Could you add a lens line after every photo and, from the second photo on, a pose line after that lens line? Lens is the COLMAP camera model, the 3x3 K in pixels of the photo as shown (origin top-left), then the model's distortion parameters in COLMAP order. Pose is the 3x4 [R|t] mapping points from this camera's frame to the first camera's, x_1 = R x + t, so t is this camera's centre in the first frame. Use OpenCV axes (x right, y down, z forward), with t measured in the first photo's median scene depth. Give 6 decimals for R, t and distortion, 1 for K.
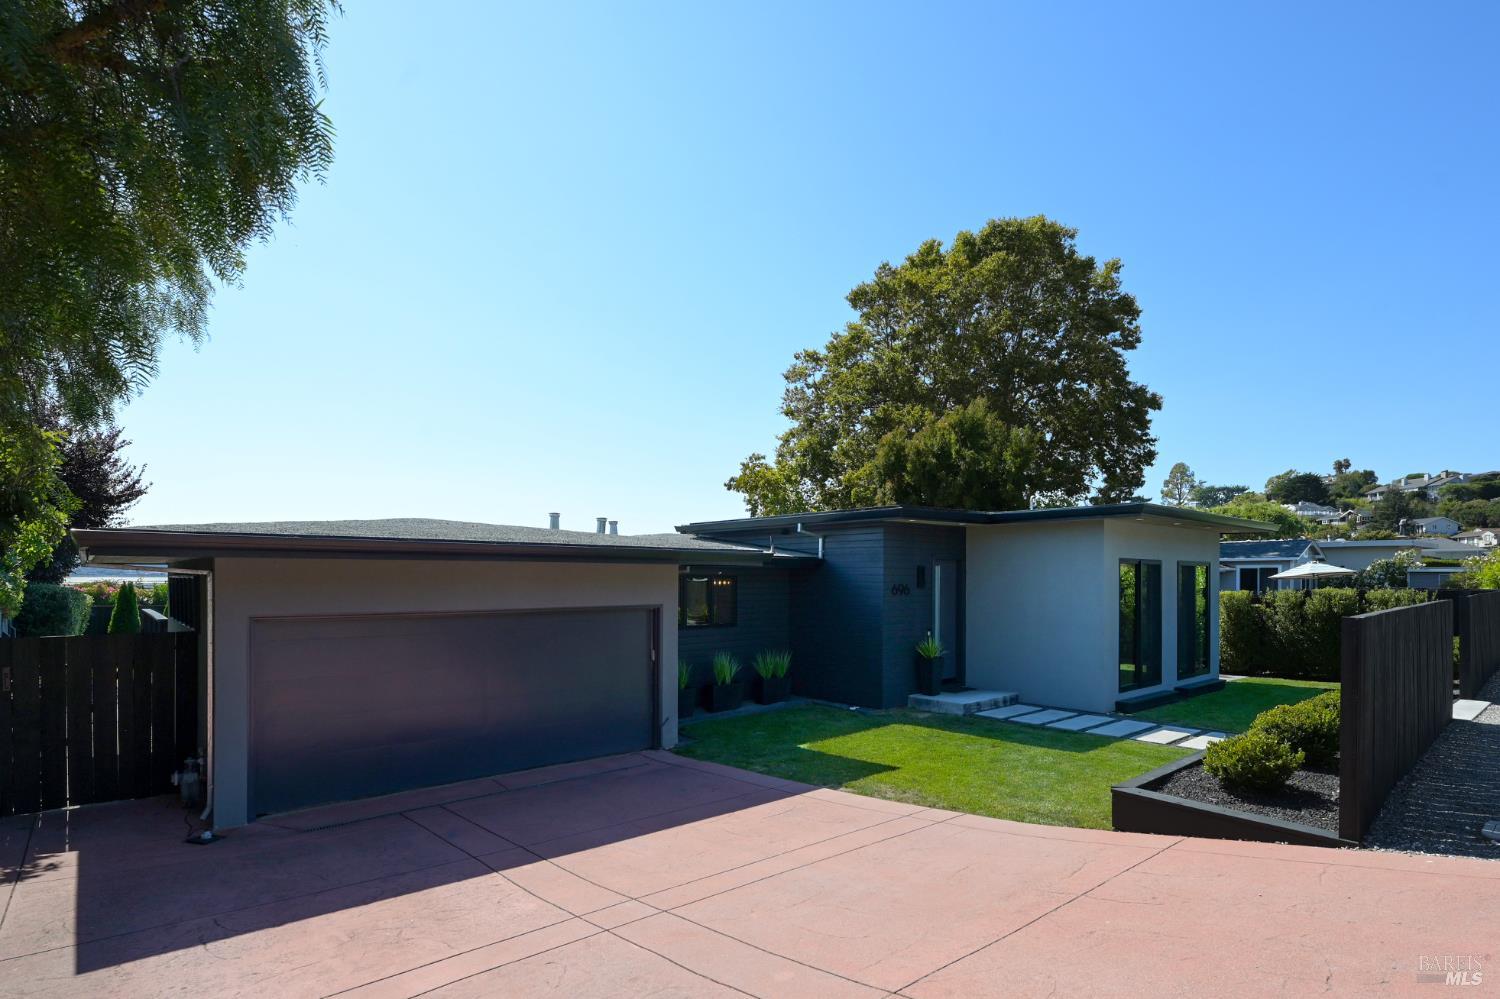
lens RADIAL K [[844.8, 0, 756.7], [0, 844.8, 546.9], [0, 0, 1]] dist [-0.023822, 0.015130]
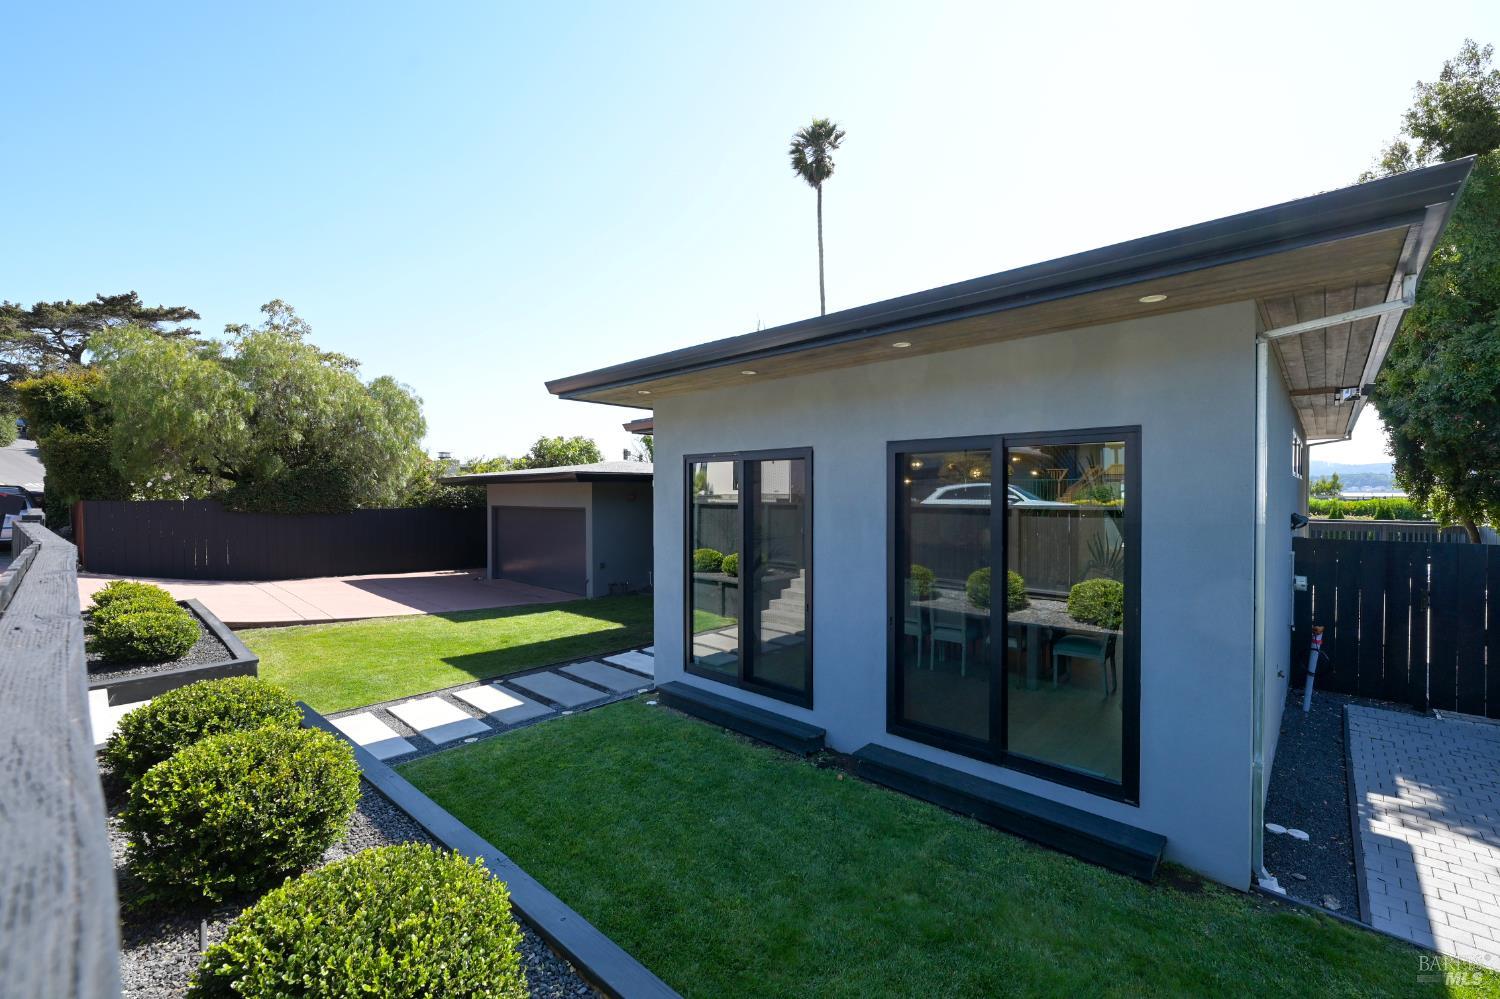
lens RADIAL K [[613.0, 0, 750.0], [0, 613.0, 499.5], [0, 0, 1]] dist [-0.016333, 0.000032]
pose [[0.089689, 0.007370, -0.995943, 0.752020], [0.026730, 0.999595, 0.009804, 0.036210], [0.995611, -0.027500, 0.089456, 0.855559]]
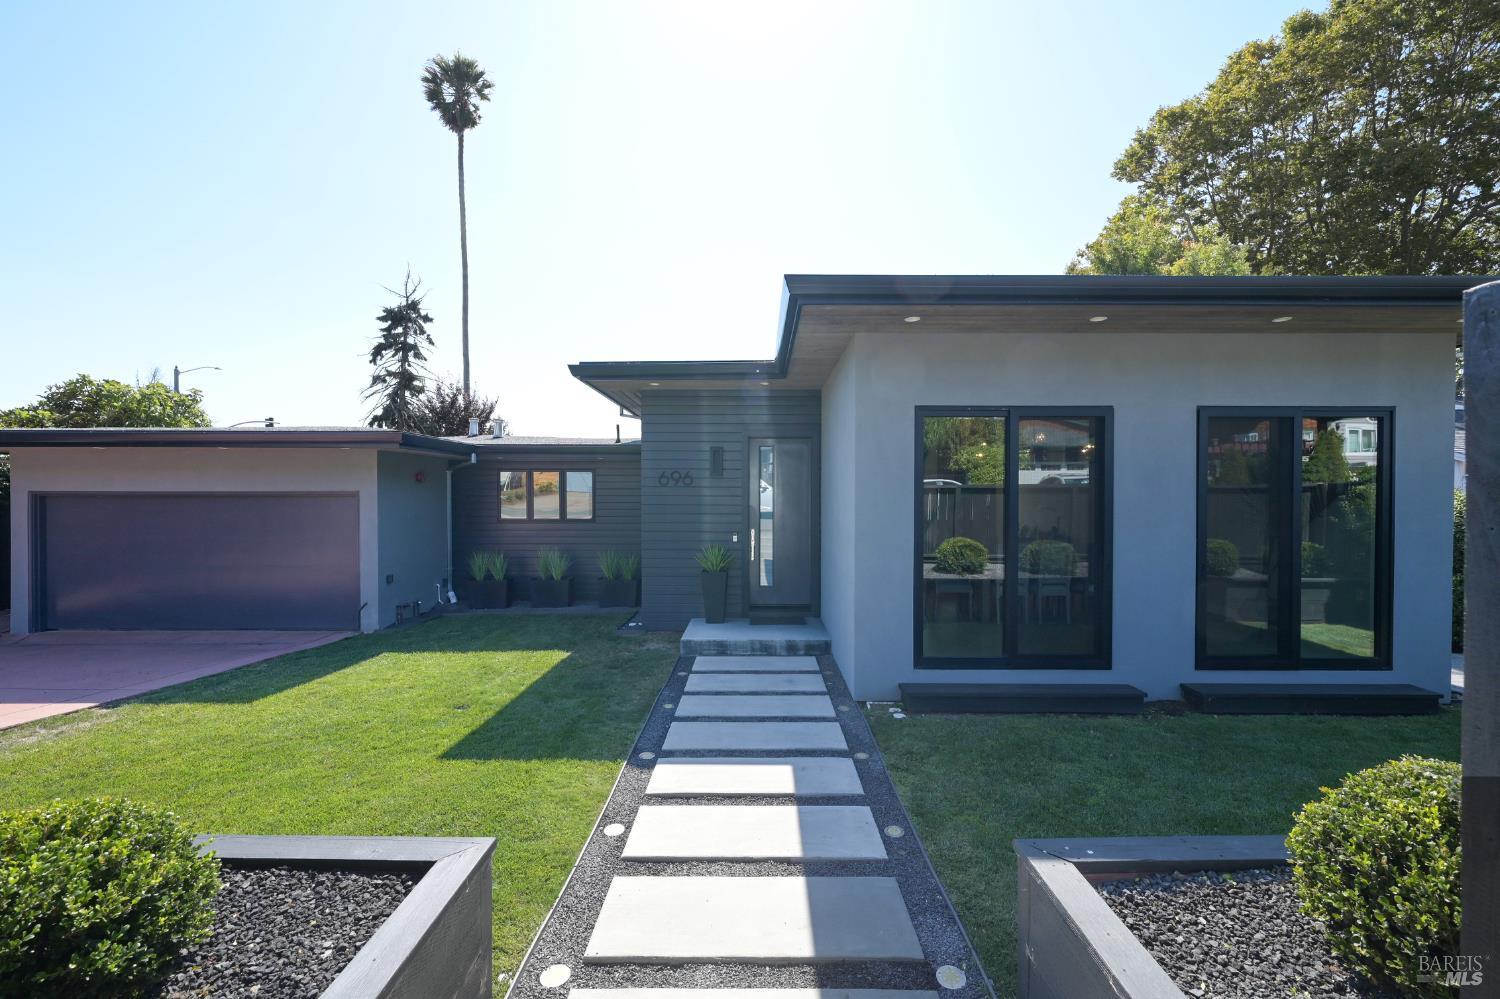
lens RADIAL K [[598.8, 0, 750.0], [0, 598.8, 499.5], [0, 0, 1]] dist [-0.001425, -0.000057]
pose [[0.737610, -0.000308, -0.675227, 0.512158], [0.016461, 0.999711, 0.017527, 0.052718], [0.675026, -0.024043, 0.737402, 0.561560]]
